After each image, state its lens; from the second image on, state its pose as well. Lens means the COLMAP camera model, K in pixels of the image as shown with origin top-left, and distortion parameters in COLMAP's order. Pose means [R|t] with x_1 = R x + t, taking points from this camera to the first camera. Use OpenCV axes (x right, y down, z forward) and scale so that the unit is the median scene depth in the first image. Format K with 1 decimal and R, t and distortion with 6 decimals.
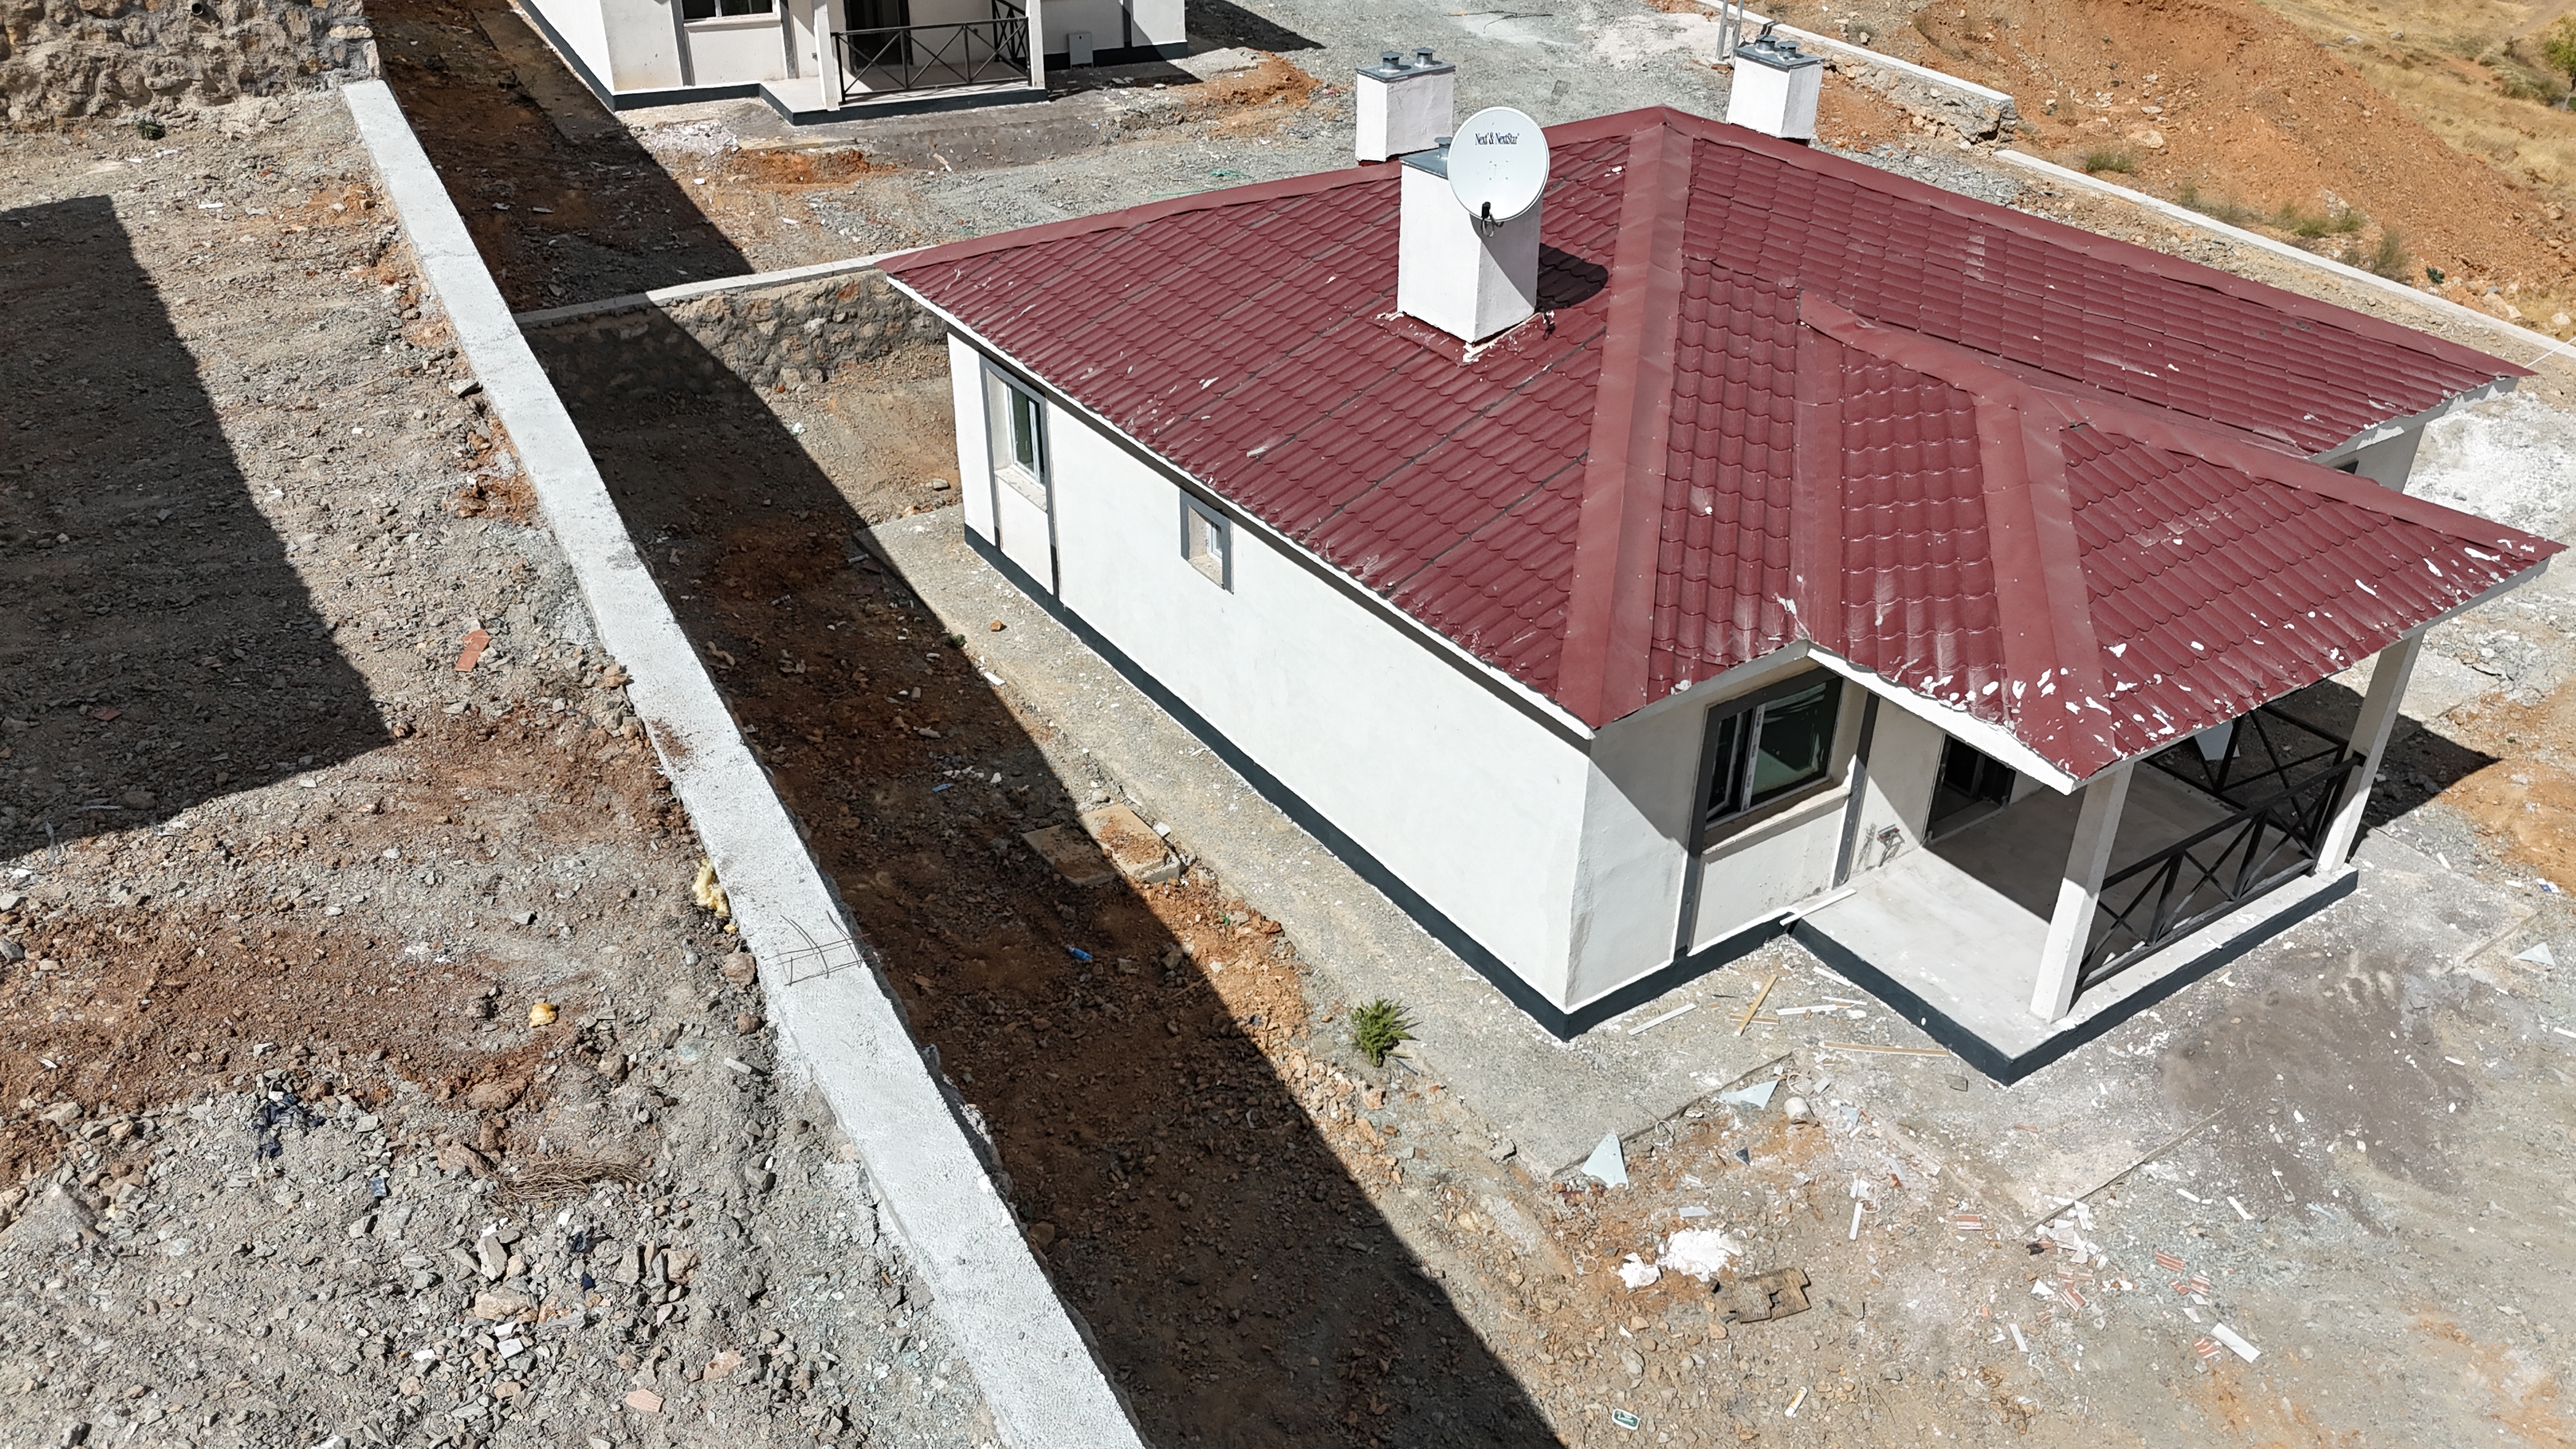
lens RADIAL K [[1895.0, 0, 1284.9], [0, 1895.0, 721.4], [0, 0, 1]] dist [0.055872, -0.048323]
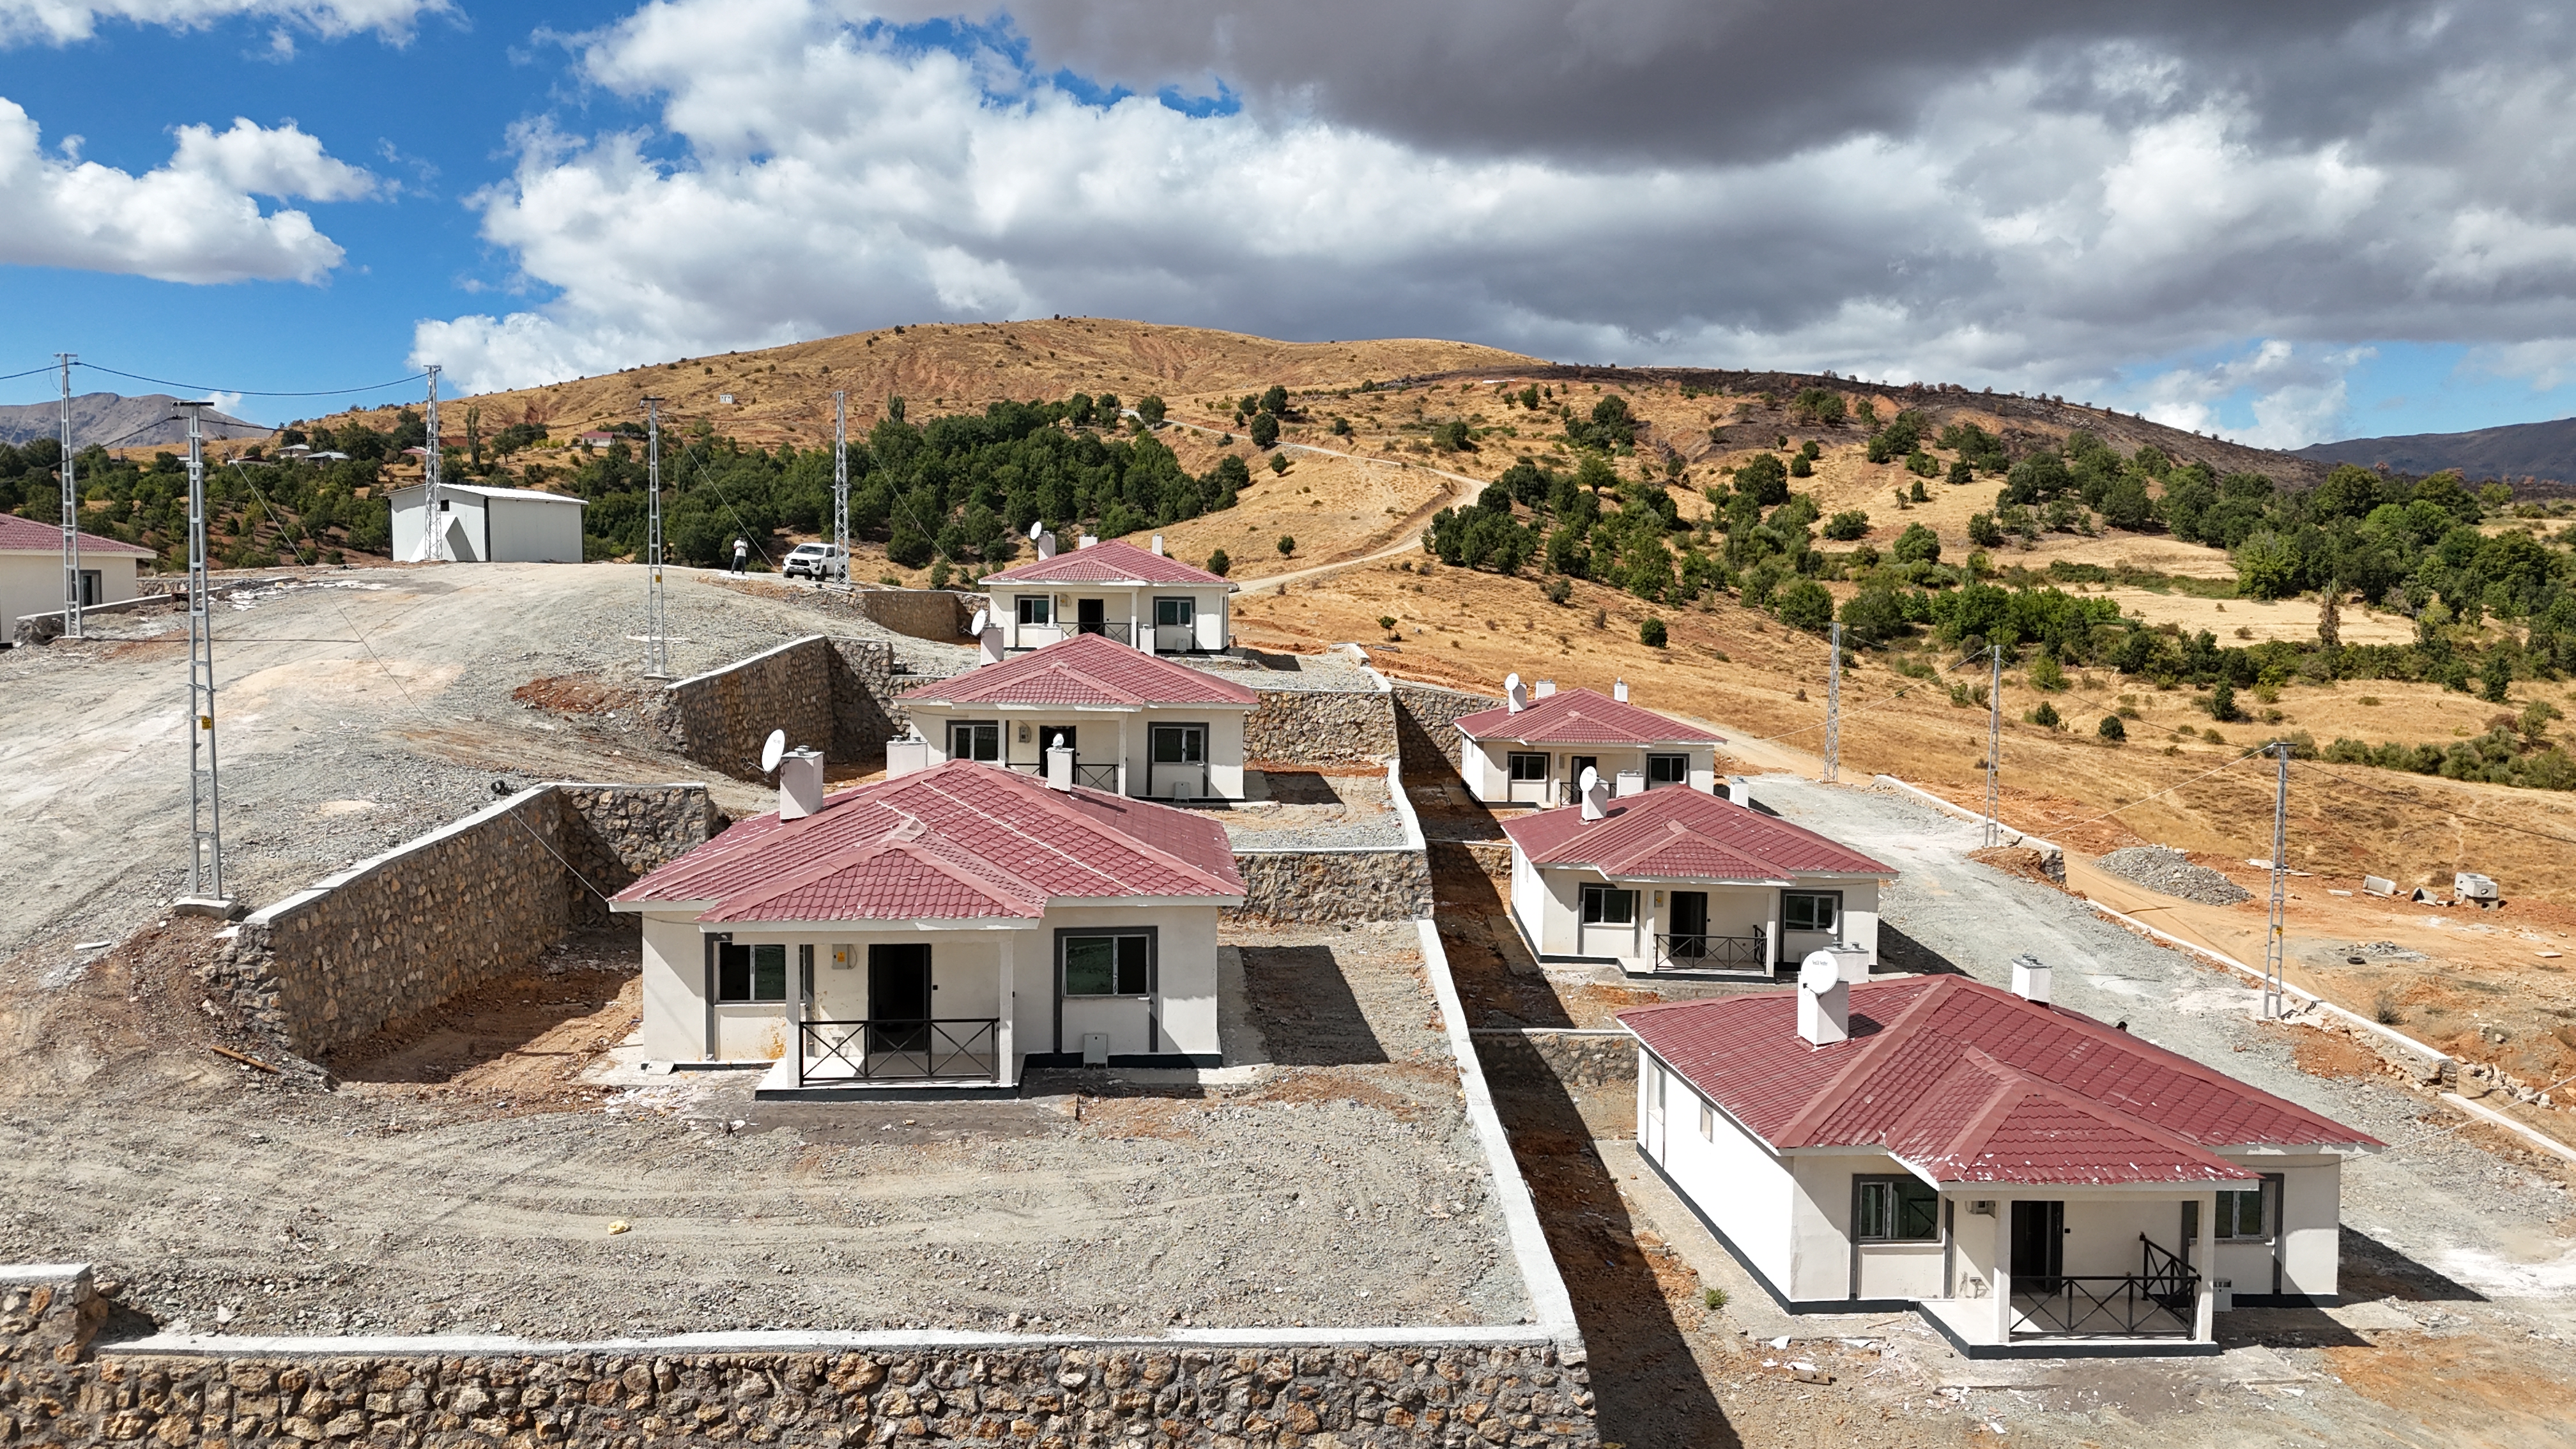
lens RADIAL K [[1895.0, 0, 1284.9], [0, 1895.0, 721.4], [0, 0, 1]] dist [0.055872, -0.048323]
pose [[0.872426, 0.035797, -0.487434, 0.530785], [-0.262269, 0.875849, -0.405096, 0.470628], [0.412418, 0.481255, 0.773502, -1.060765]]
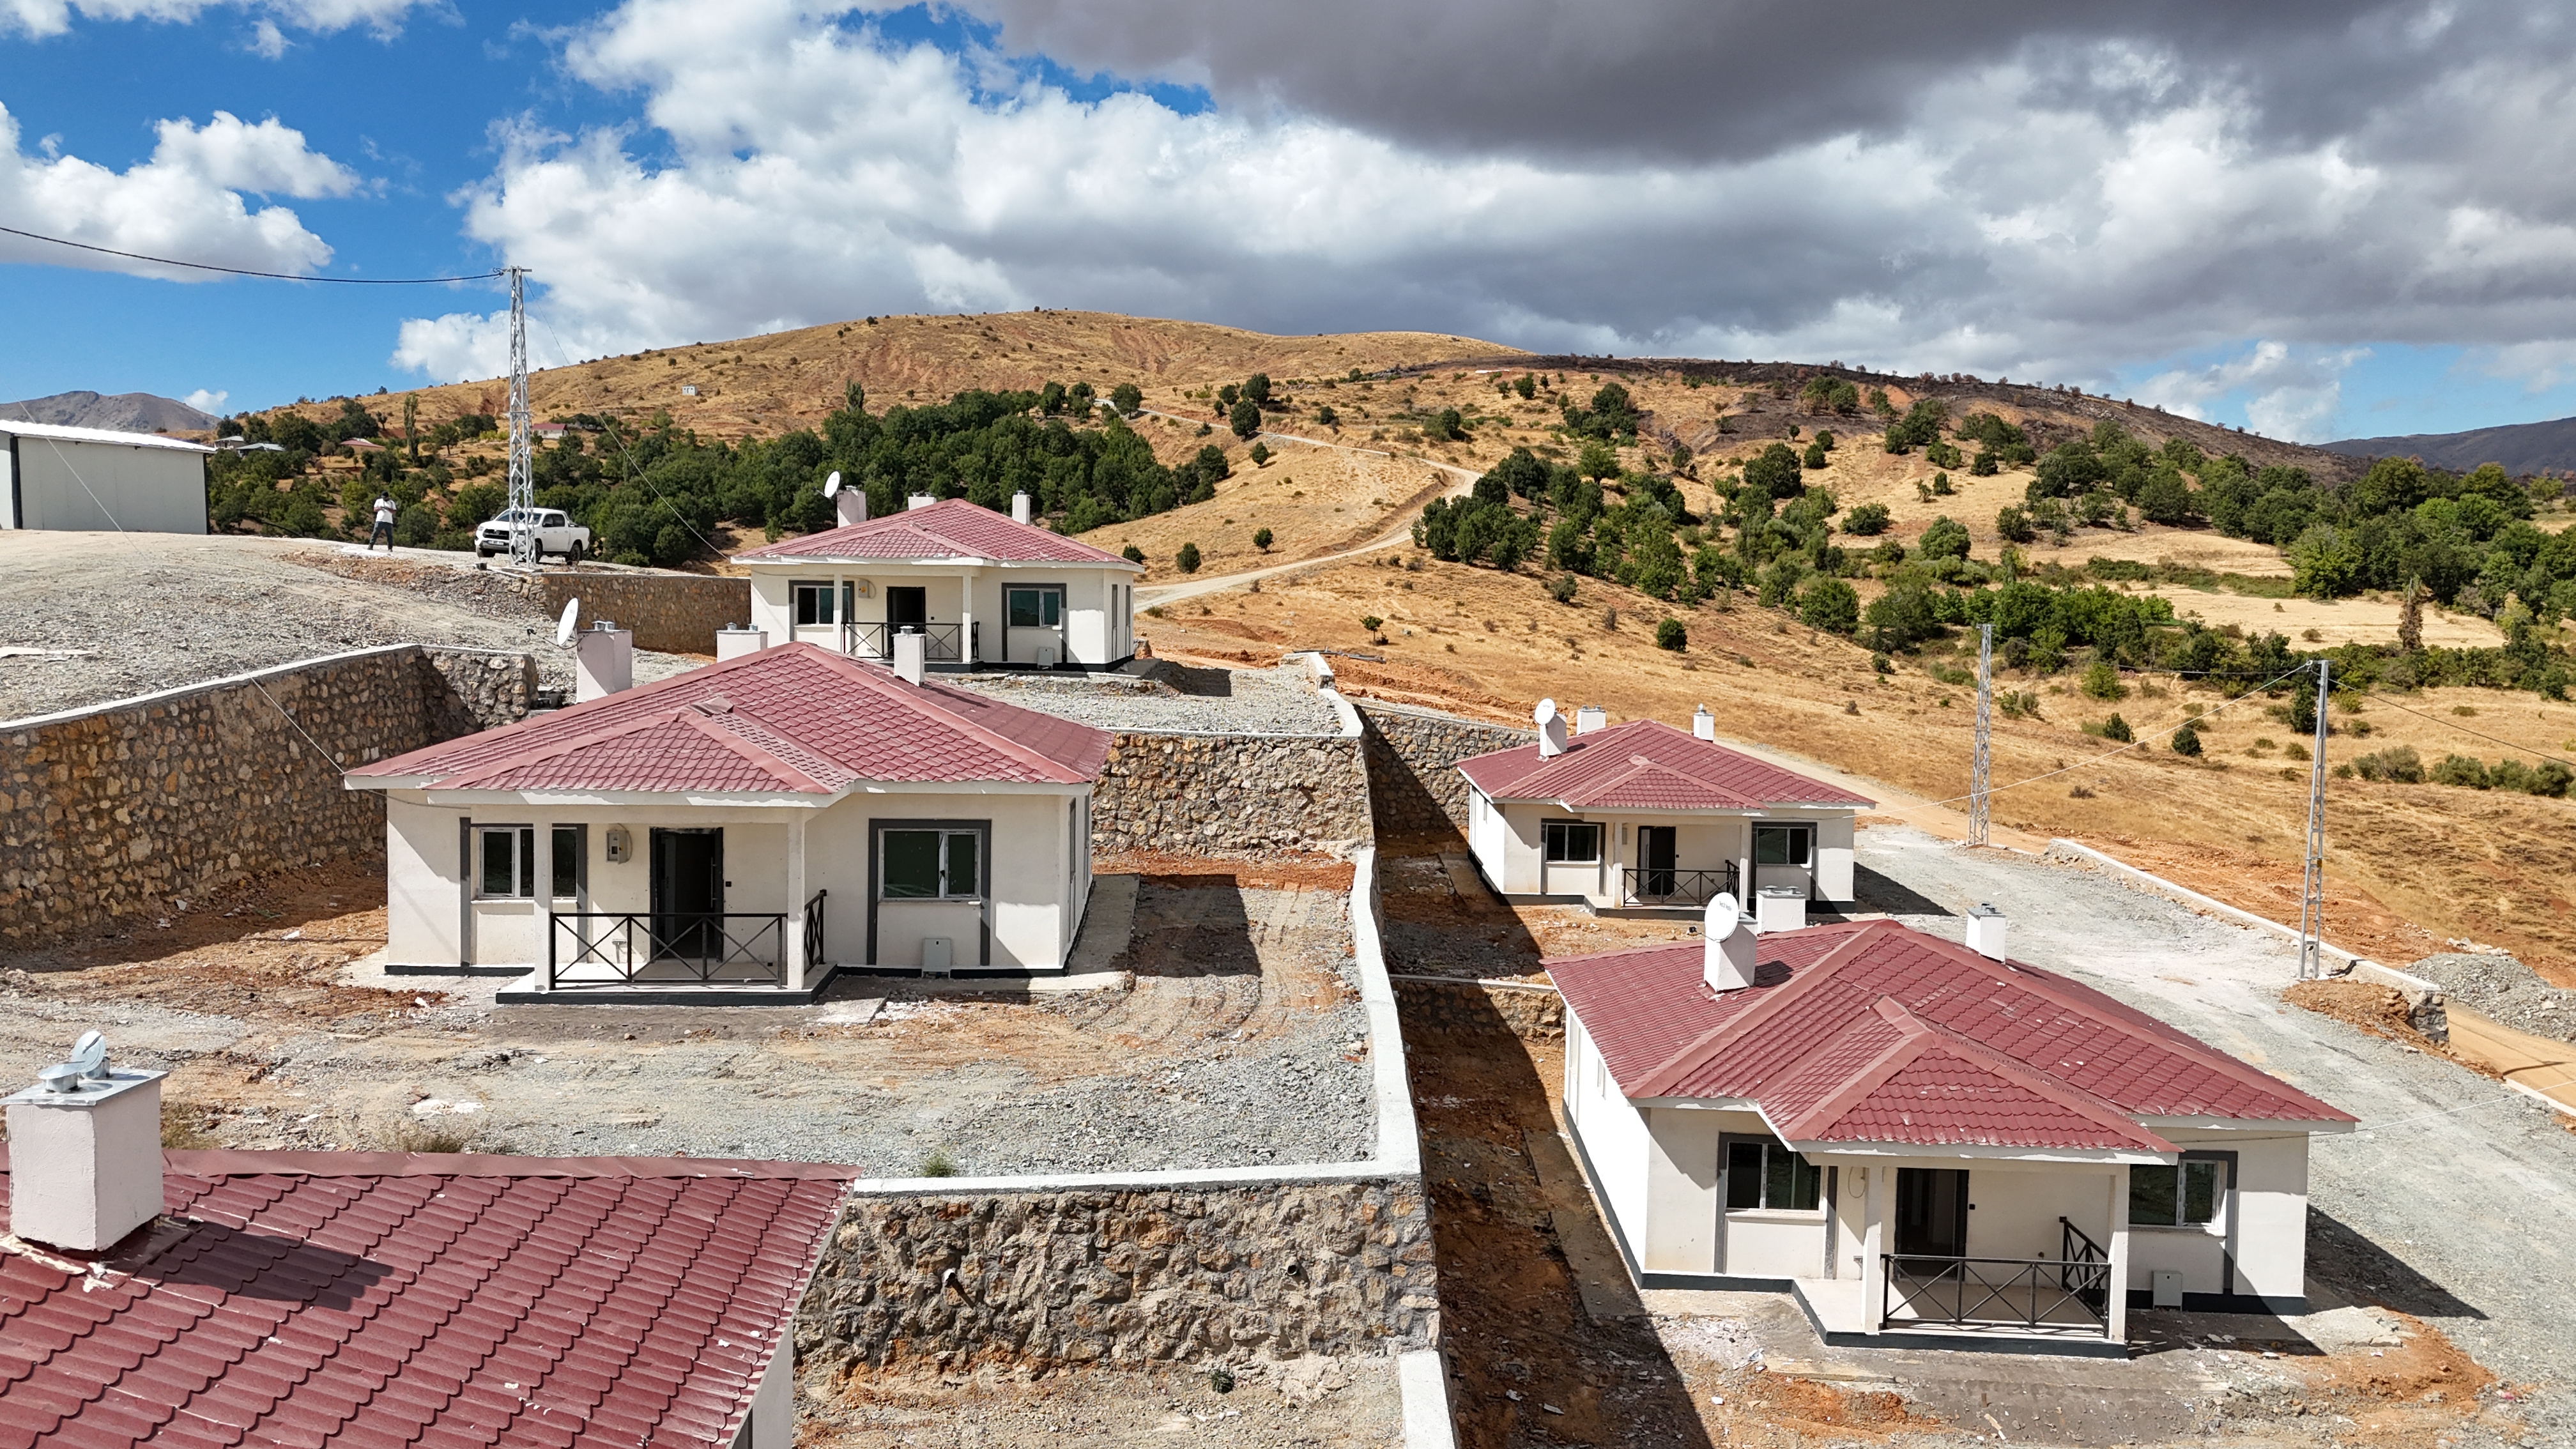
lens RADIAL K [[1895.0, 0, 1284.9], [0, 1895.0, 721.4], [0, 0, 1]] dist [0.055872, -0.048323]
pose [[0.874976, 0.035824, -0.482838, -0.078311], [-0.260333, 0.875639, -0.406796, -0.201727], [0.408219, 0.481636, 0.775490, 0.053122]]
